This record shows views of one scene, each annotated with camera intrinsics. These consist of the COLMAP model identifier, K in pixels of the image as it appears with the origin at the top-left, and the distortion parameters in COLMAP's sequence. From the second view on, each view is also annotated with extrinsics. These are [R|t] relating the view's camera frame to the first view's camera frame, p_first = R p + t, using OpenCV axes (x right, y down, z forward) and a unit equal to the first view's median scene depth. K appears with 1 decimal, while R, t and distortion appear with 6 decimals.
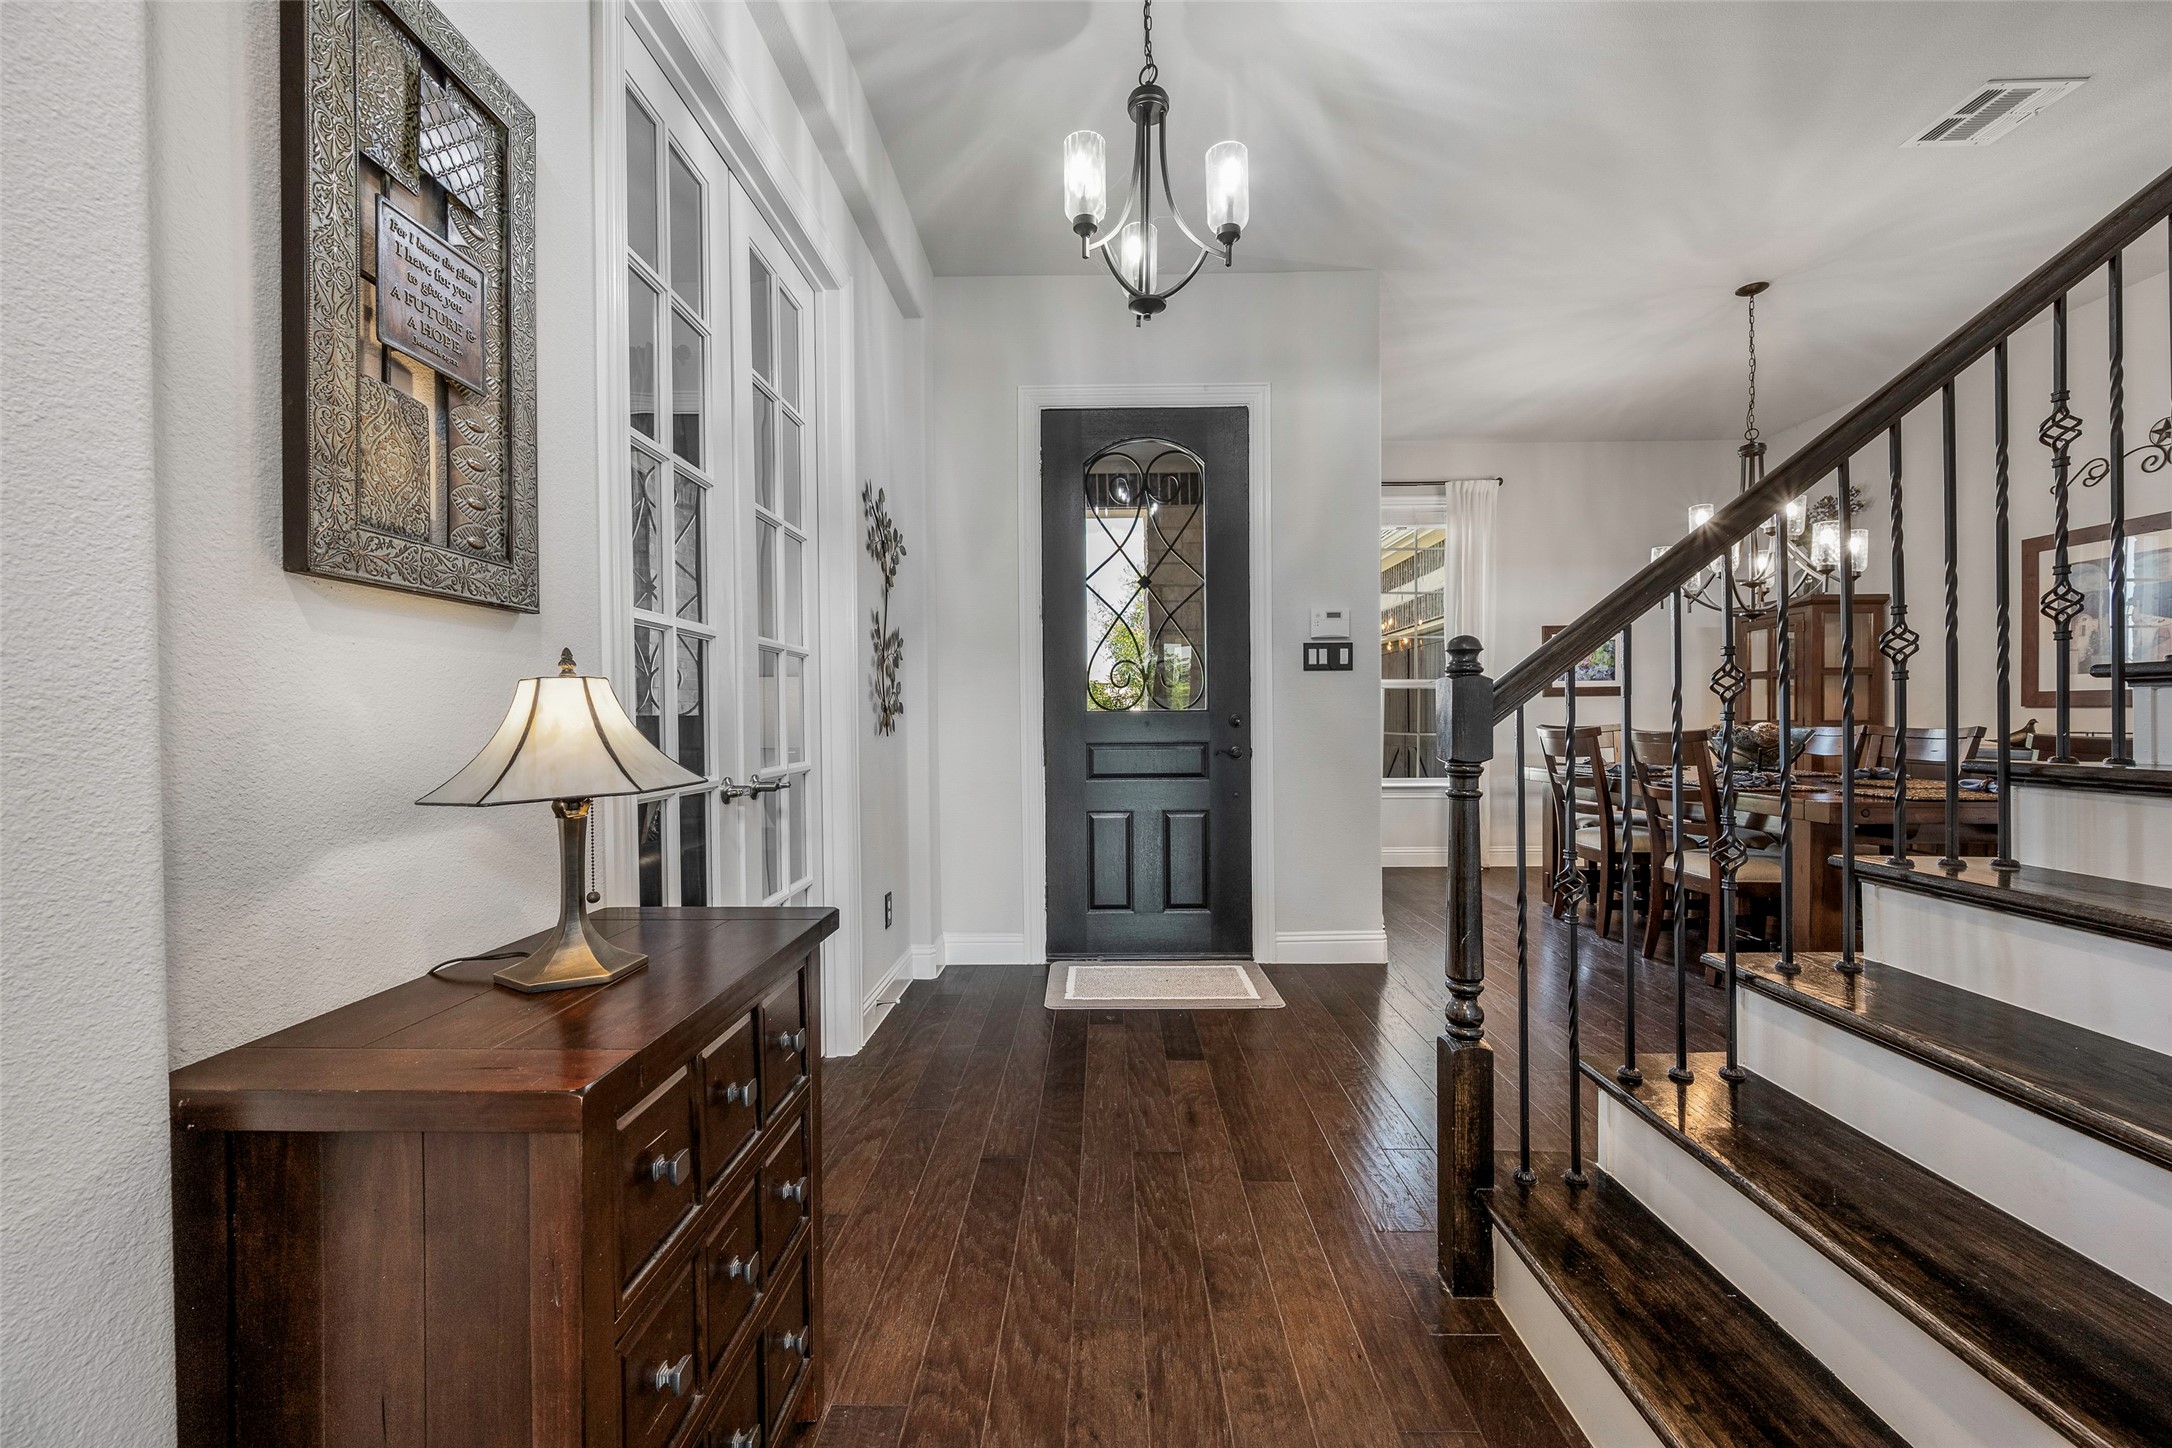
lens RADIAL K [[868.9, 0, 1089.0], [0, 868.9, 718.0], [0, 0, 1]] dist [-0.000251, 0.000404]
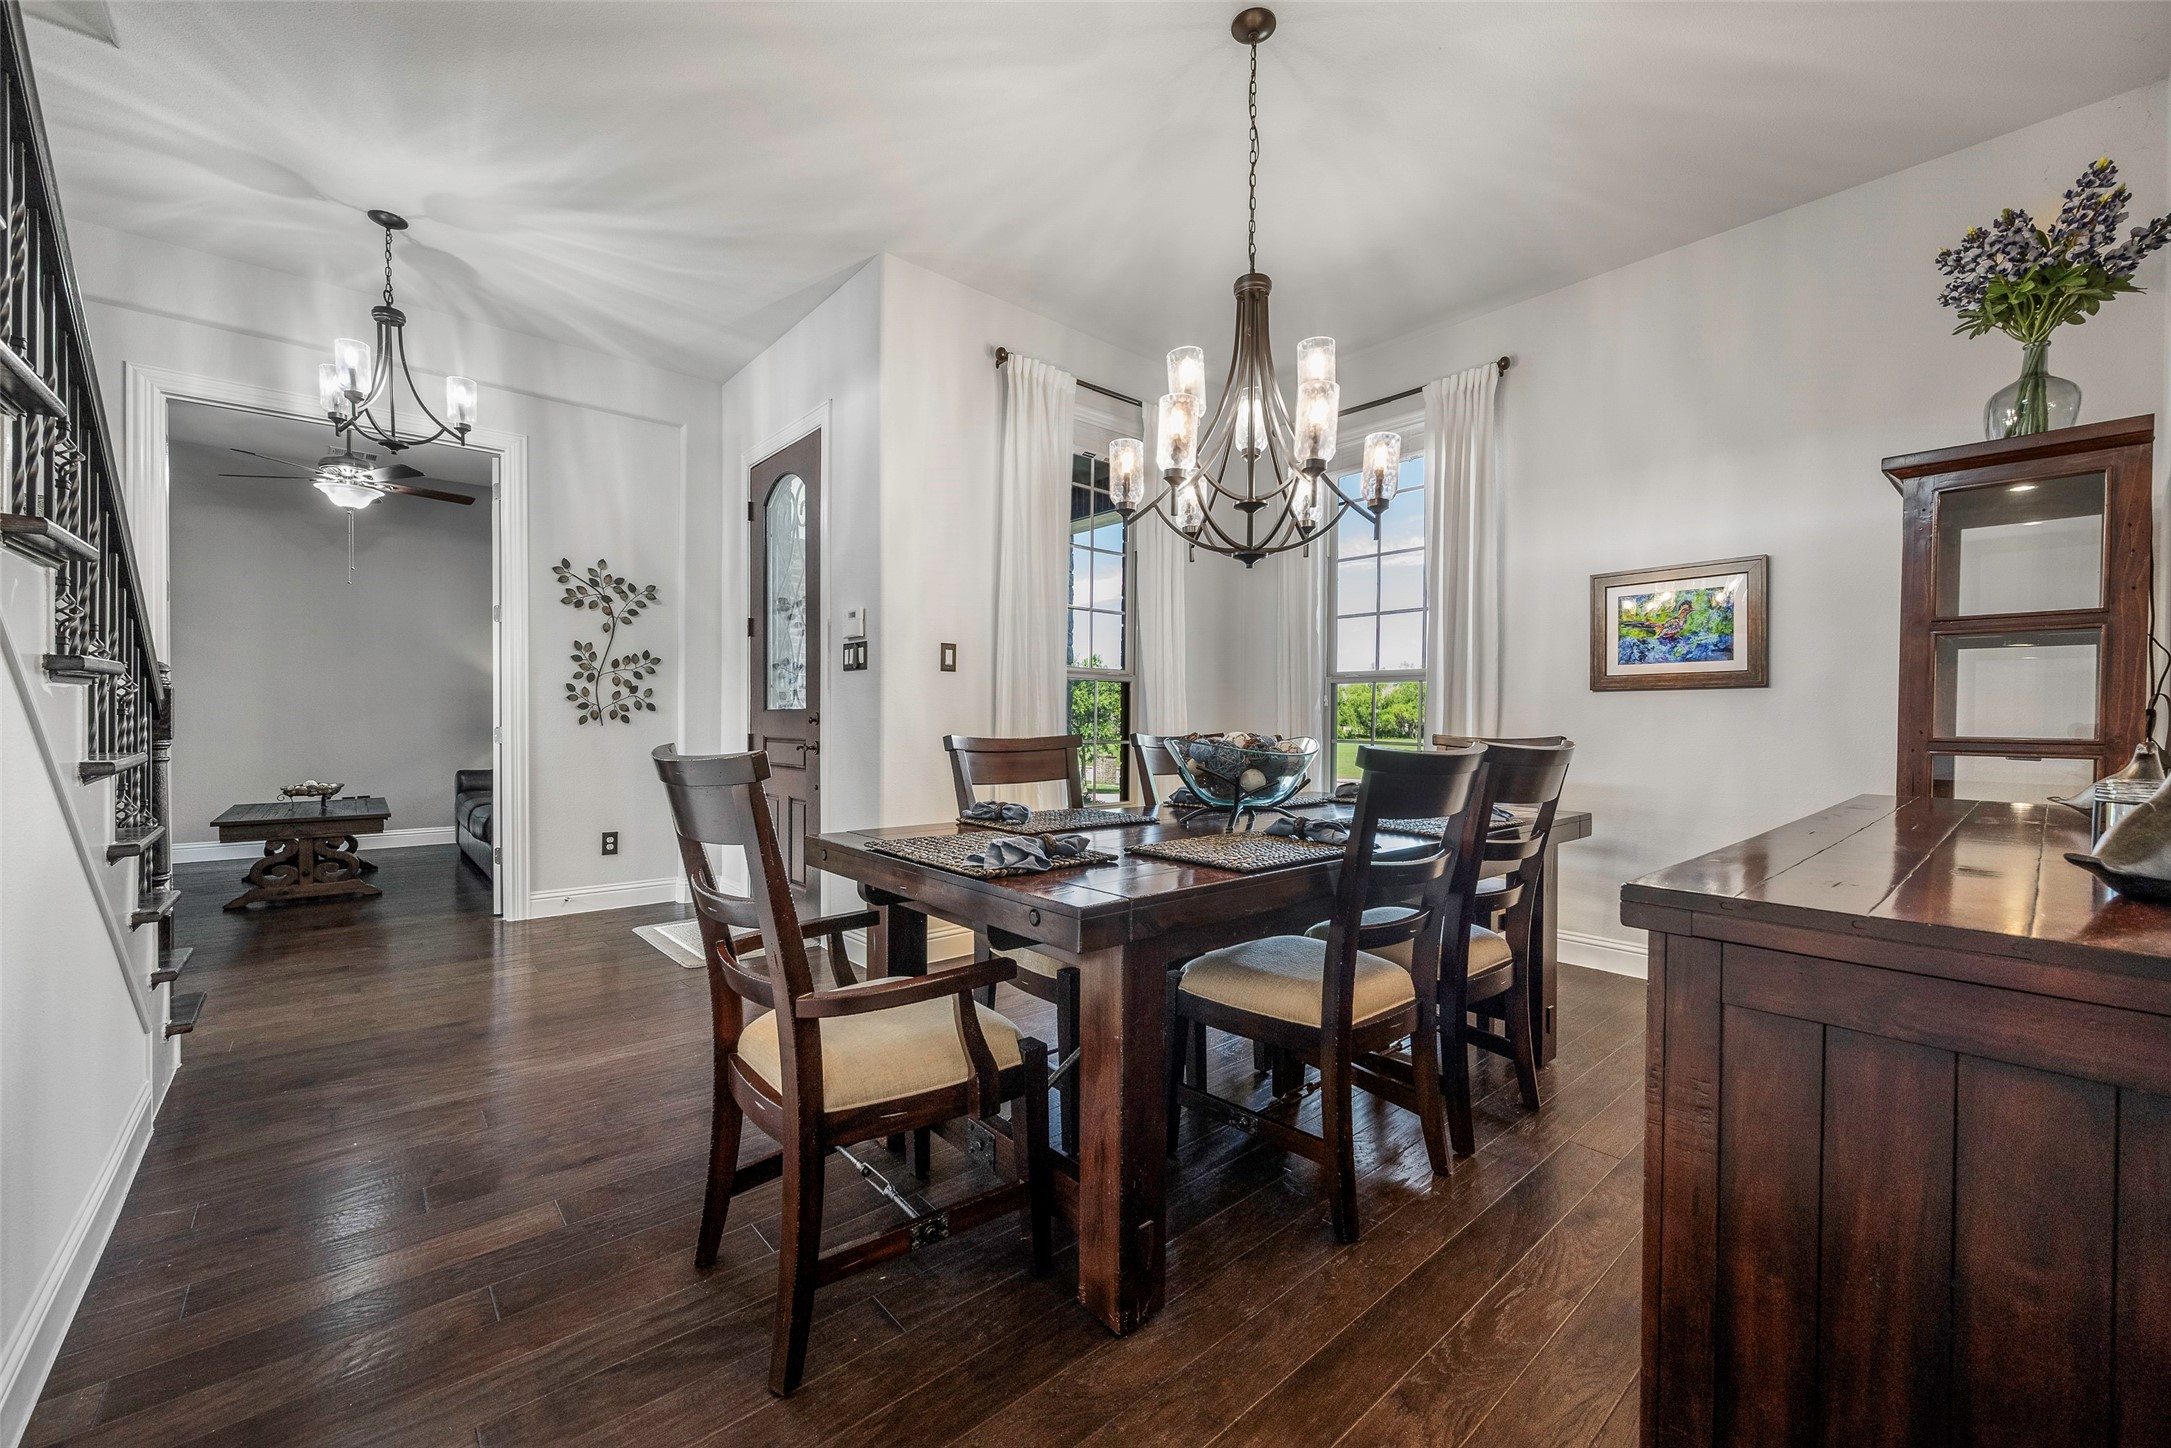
lens RADIAL K [[868.5, 0, 1089.1], [0, 868.5, 728.9], [0, 0, 1]] dist [-0.000251, 0.000404]
pose [[0.676995, 0.011897, -0.735891, 1.187263], [-0.011064, 0.999921, 0.005988, 0.005036], [0.735904, 0.004088, 0.677073, 0.506074]]
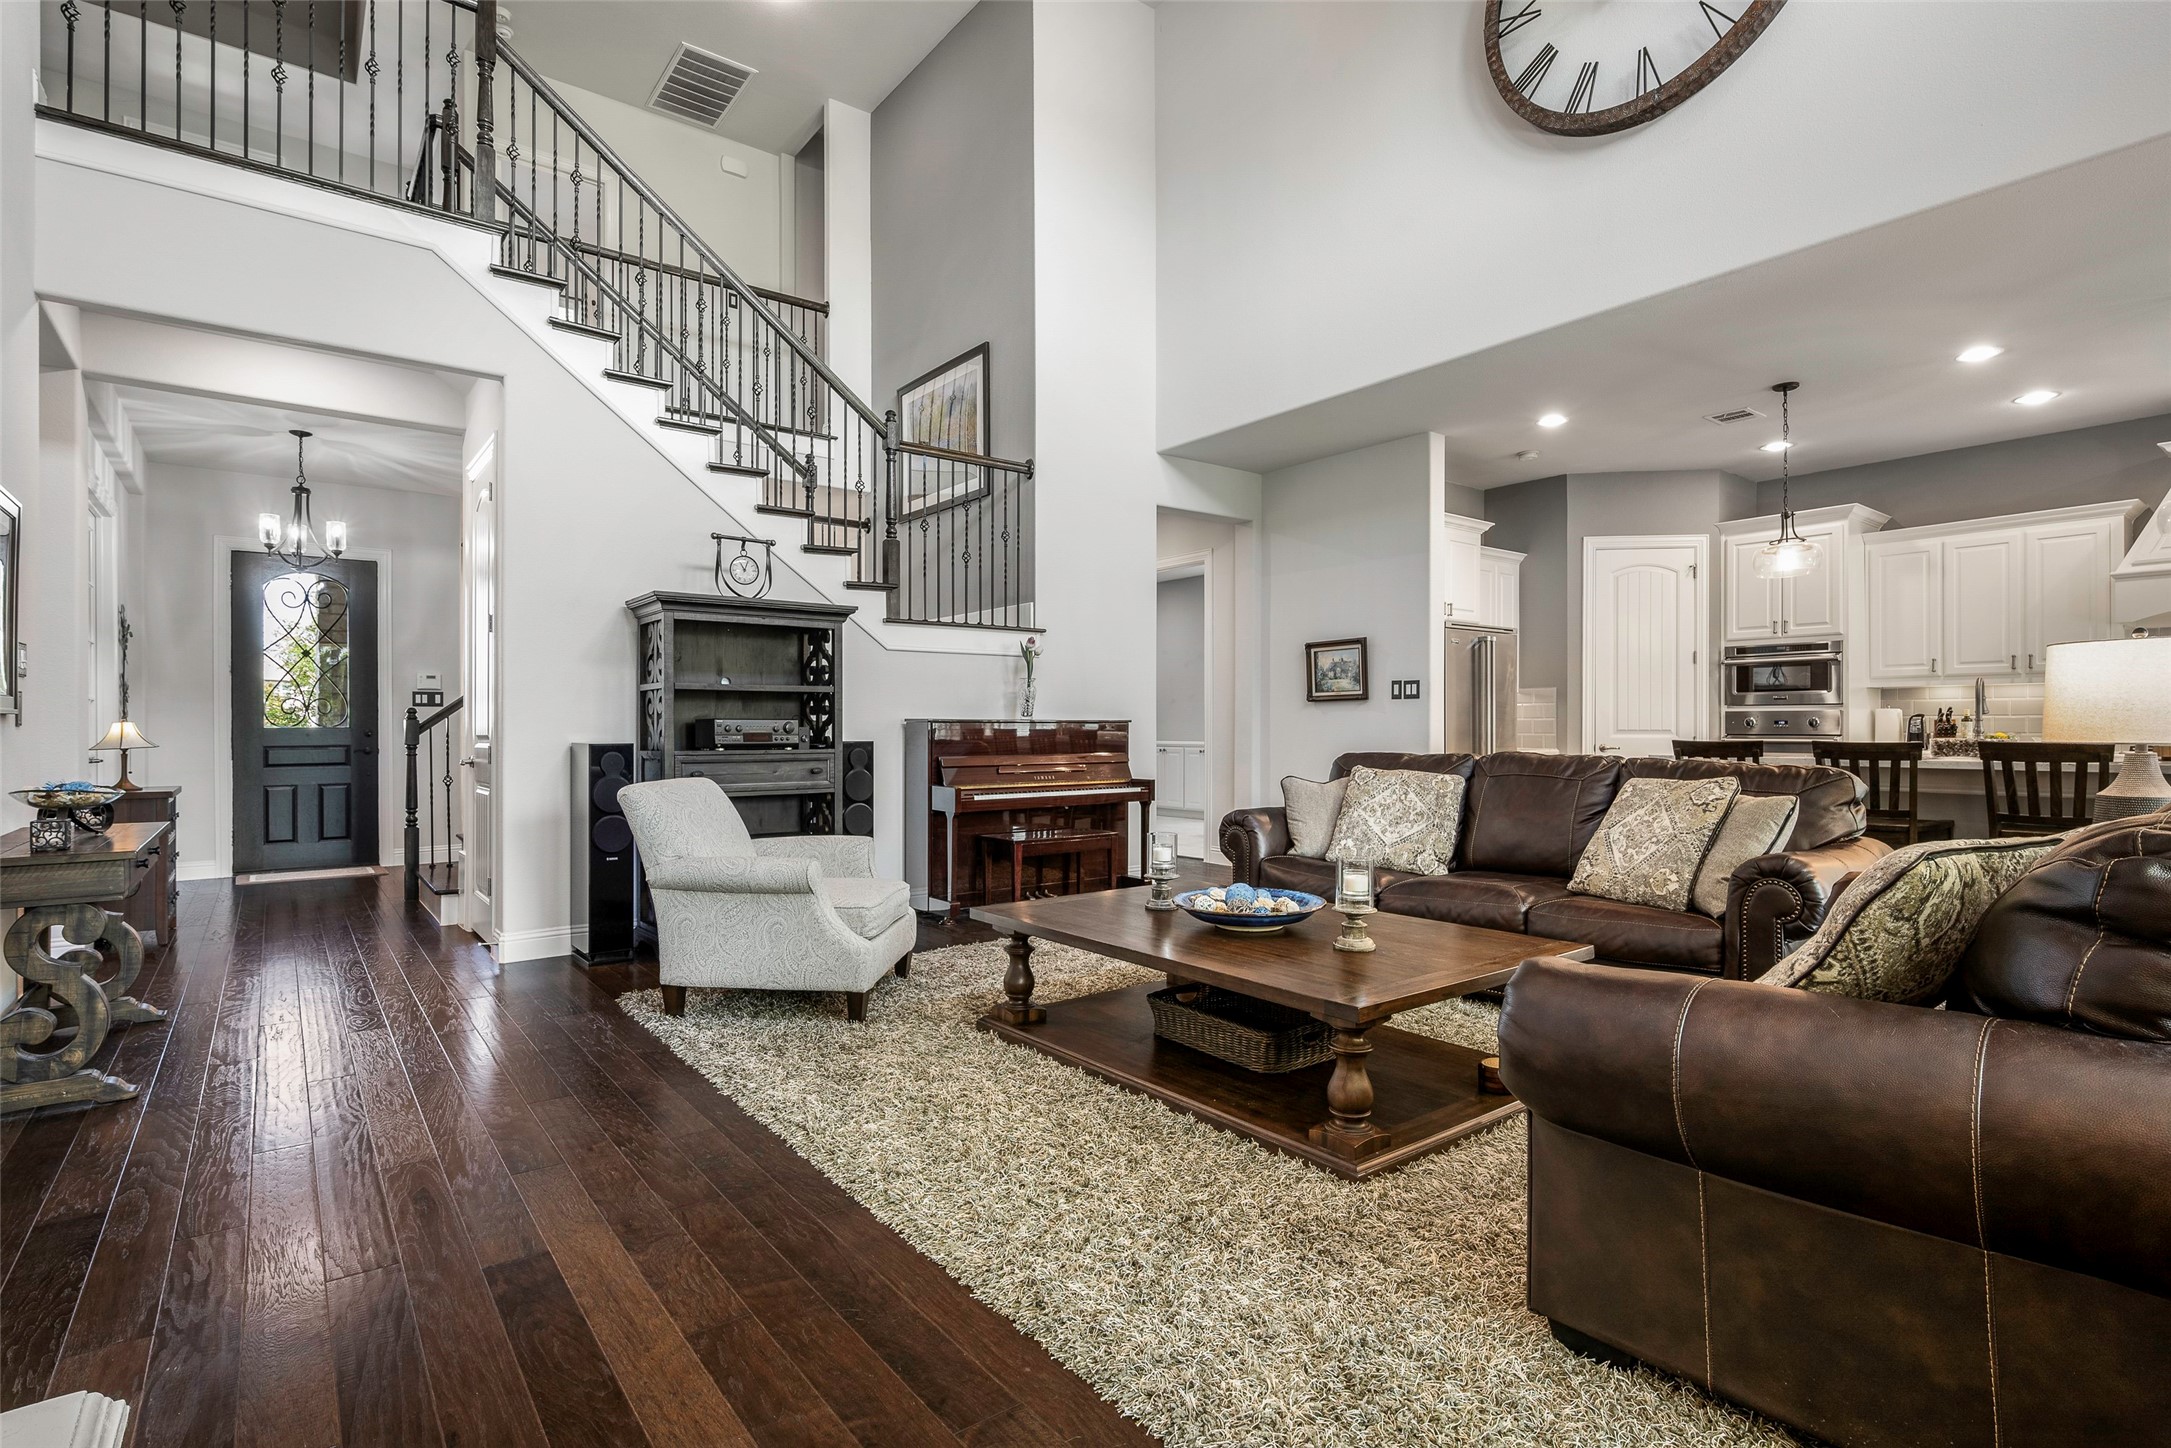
lens RADIAL K [[1061.4, 0, 1084.3], [0, 1061.4, 727.0], [0, 0, 1]] dist [-0.000427, 0.000206]
pose [[0.776842, 0.001336, 0.629694, -0.063270], [0.000041, 0.999998, -0.002172, -0.005166], [-0.629695, 0.001713, 0.776840, -1.655164]]
